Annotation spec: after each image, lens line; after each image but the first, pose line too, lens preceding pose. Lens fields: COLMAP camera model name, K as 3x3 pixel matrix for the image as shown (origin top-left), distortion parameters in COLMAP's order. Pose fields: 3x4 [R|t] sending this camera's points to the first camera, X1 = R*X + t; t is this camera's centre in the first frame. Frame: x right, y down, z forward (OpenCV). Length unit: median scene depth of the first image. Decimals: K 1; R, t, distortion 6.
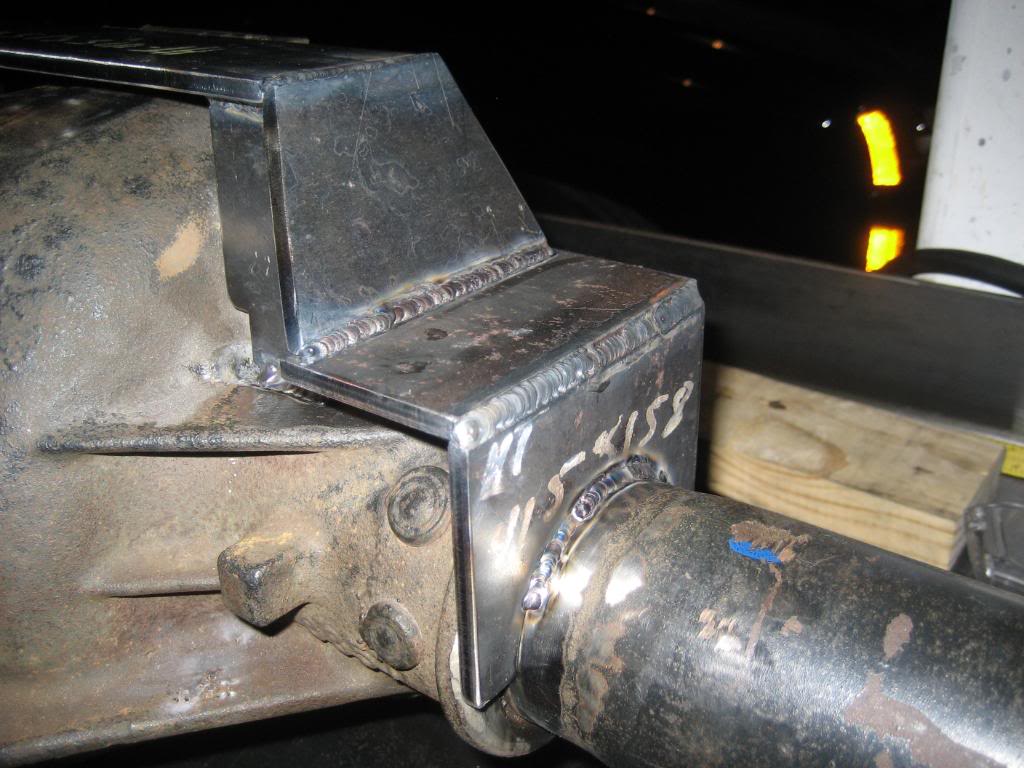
lens RADIAL K [[1084.8, 0, 512.0], [0, 1084.8, 384.0], [0, 0, 1]] dist [-0.108421, 0.019345]
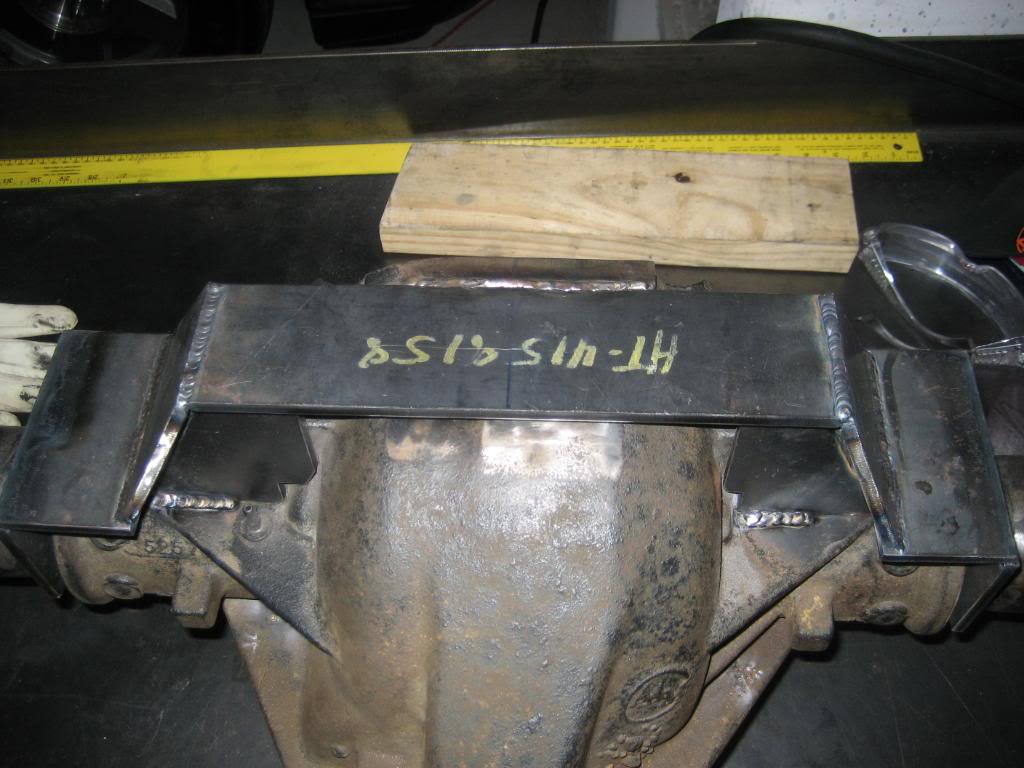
lens RADIAL K [[1084.8, 0, 512.0], [0, 1084.8, 384.0], [0, 0, 1]] dist [-0.108421, 0.019345]
pose [[0.826278, -0.463876, 0.319506, -0.950707], [0.254728, 0.813660, 0.522561, -1.087044], [-0.502373, -0.350394, 0.790472, 0.047338]]
